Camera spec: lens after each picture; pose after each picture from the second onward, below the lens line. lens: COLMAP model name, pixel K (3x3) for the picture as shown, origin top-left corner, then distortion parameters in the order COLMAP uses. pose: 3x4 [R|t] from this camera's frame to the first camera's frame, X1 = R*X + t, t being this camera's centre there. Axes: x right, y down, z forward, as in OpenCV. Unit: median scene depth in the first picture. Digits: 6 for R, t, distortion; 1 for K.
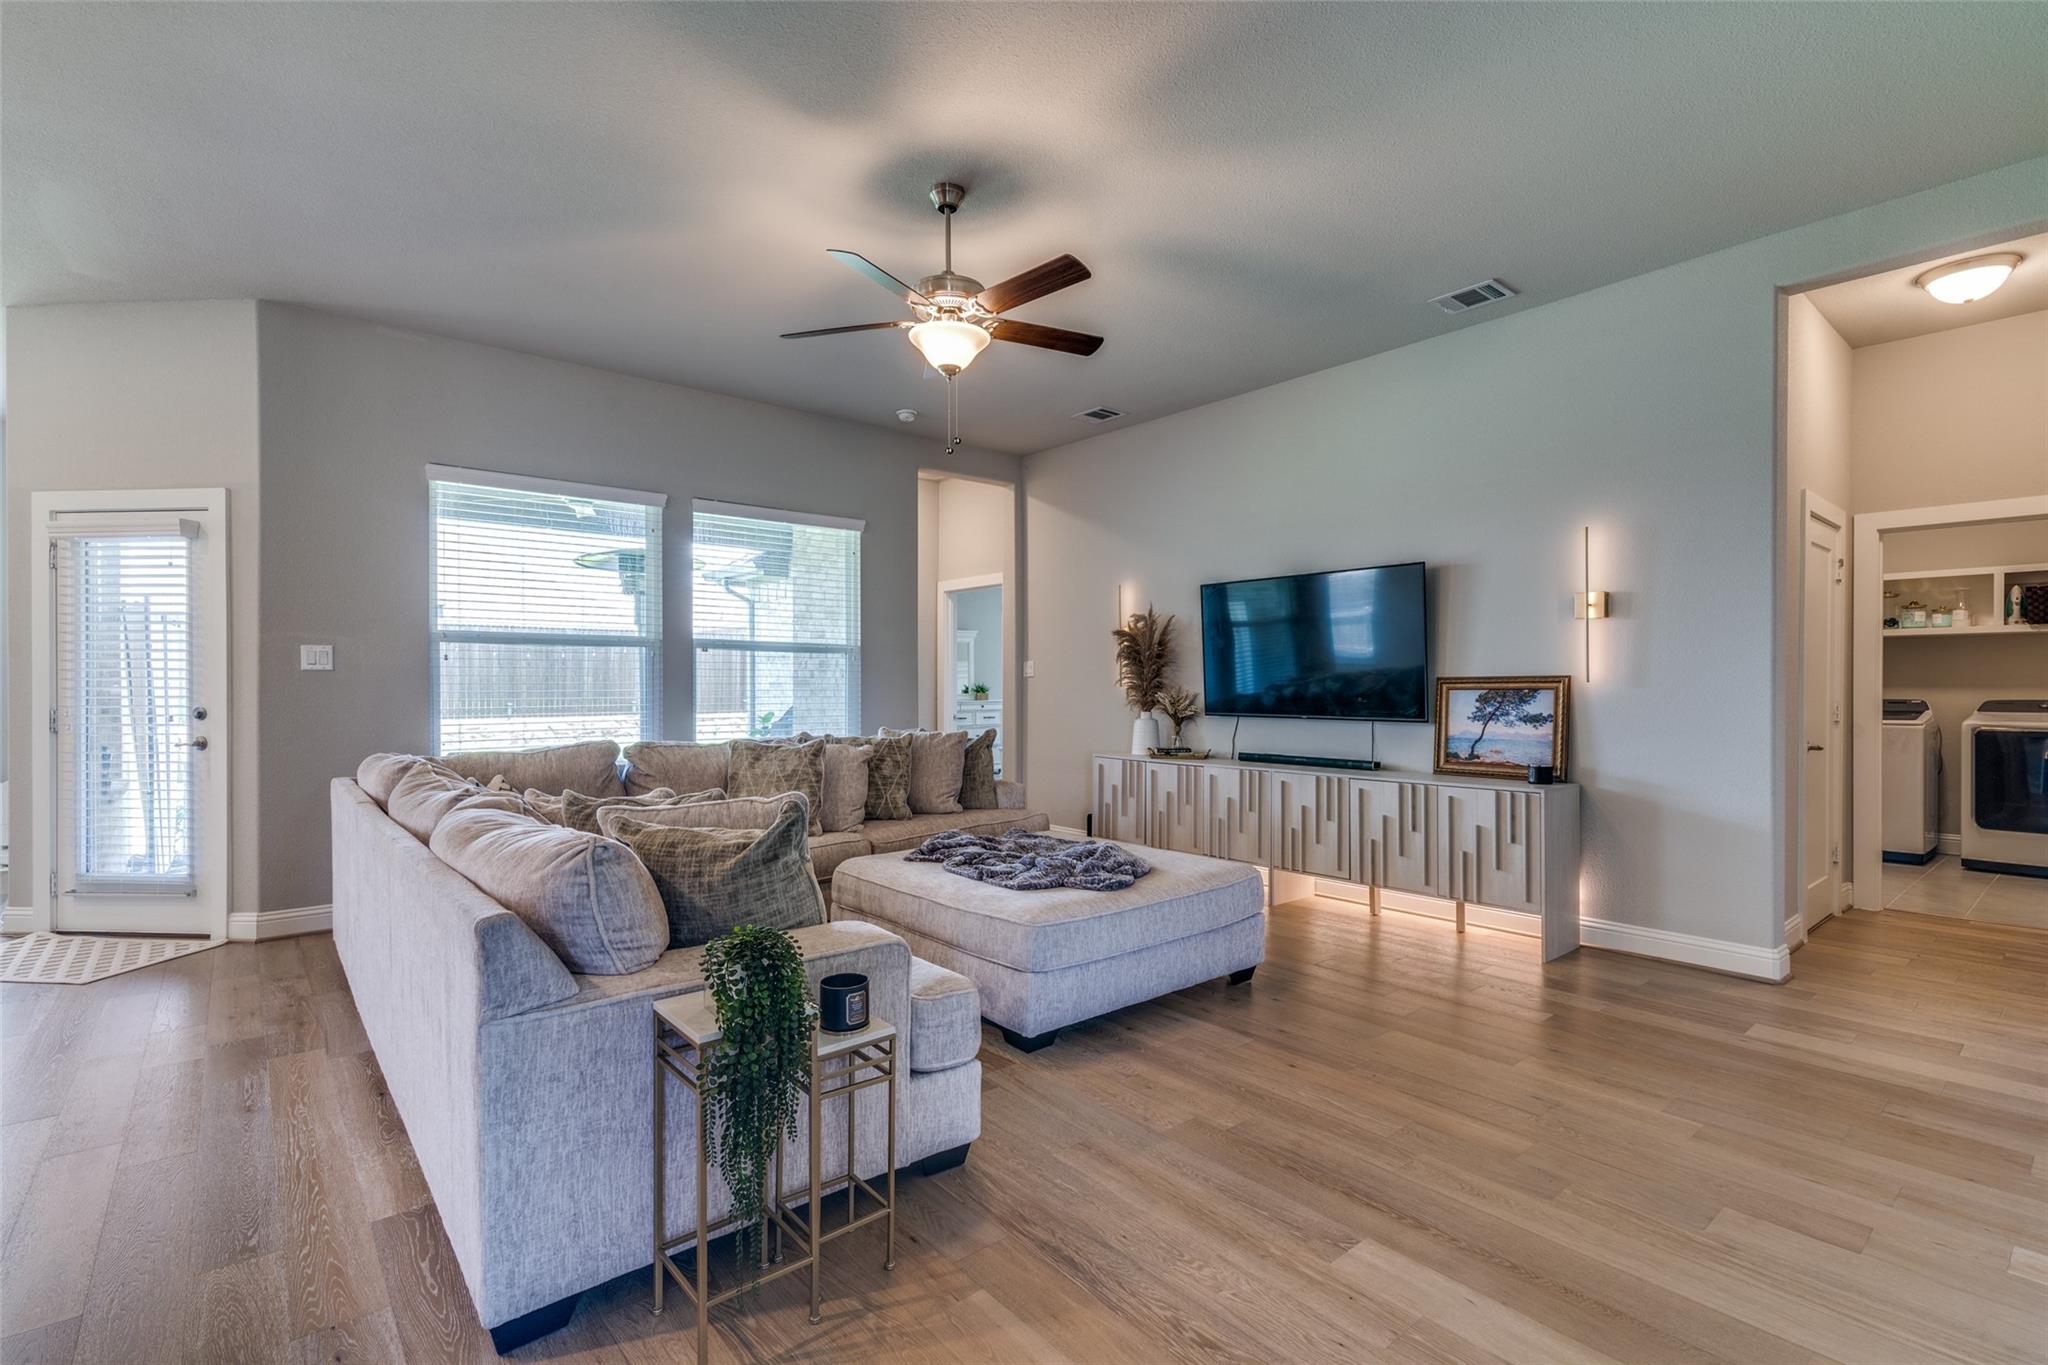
lens RADIAL K [[931.0, 0, 1015.1], [0, 931.0, 689.8], [0, 0, 1]] dist [0.009764, -0.001605]
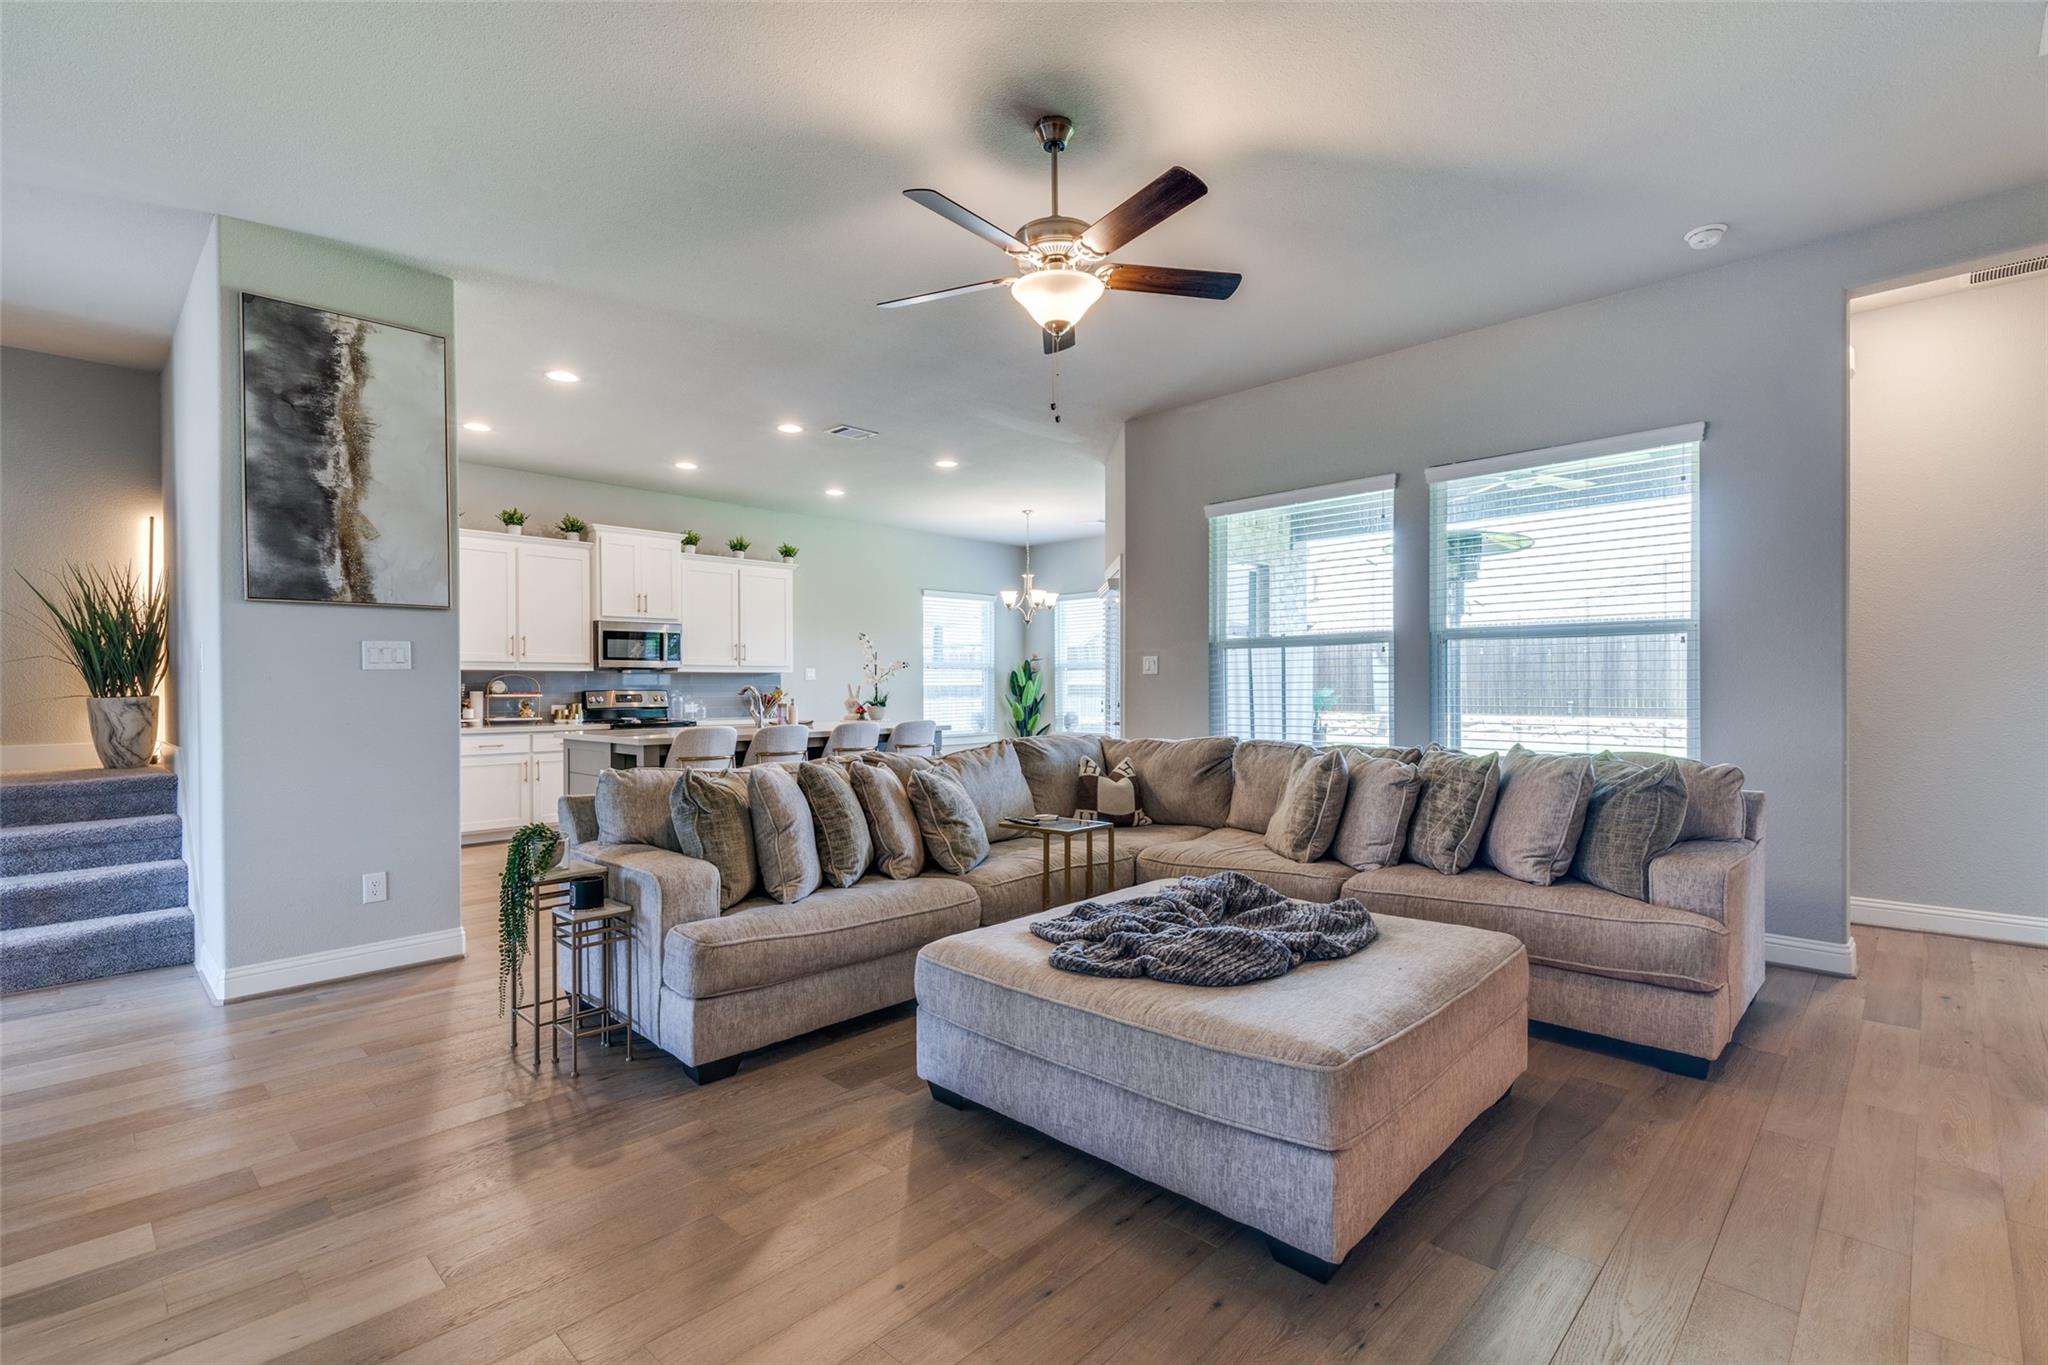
lens RADIAL K [[931.0, 0, 1021.3], [0, 931.0, 687.7], [0, 0, 1]] dist [0.009764, -0.001605]
pose [[0.095677, 0.004282, -0.995403, 0.542855], [0.001187, 0.999990, 0.004416, -0.005524], [0.995412, -0.001604, 0.095671, 0.591478]]
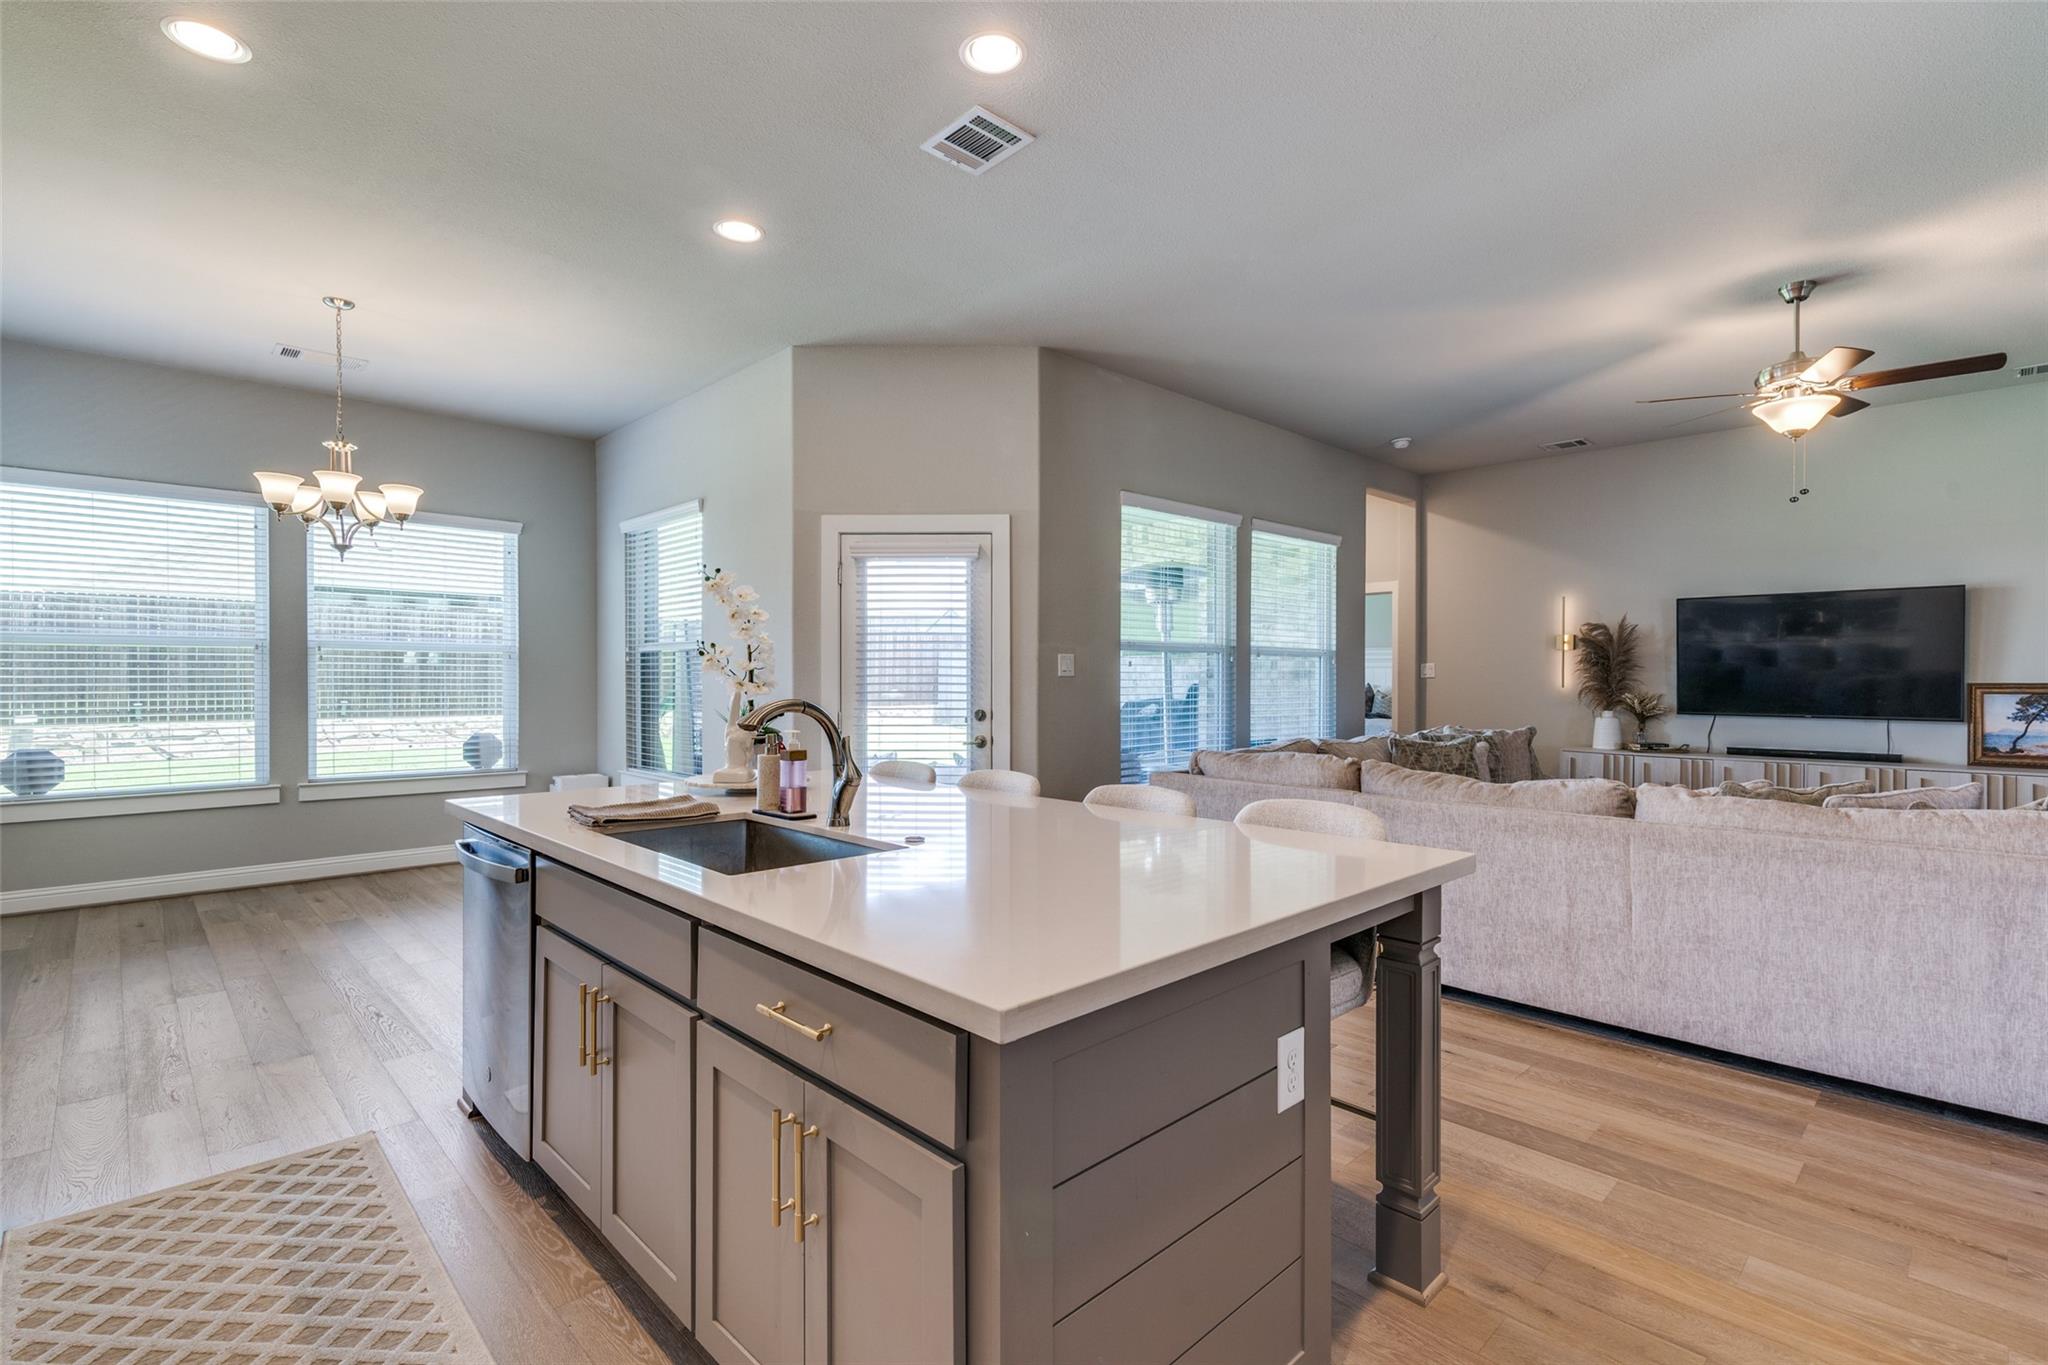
lens RADIAL K [[931.0, 0, 1032.1], [0, 931.0, 675.1], [0, 0, 1]] dist [0.009764, -0.001605]
pose [[0.998224, 0.001854, 0.059551, -0.746889], [-0.001545, 0.999985, -0.005229, -0.014402], [-0.059560, 0.005127, 0.998212, -0.097990]]
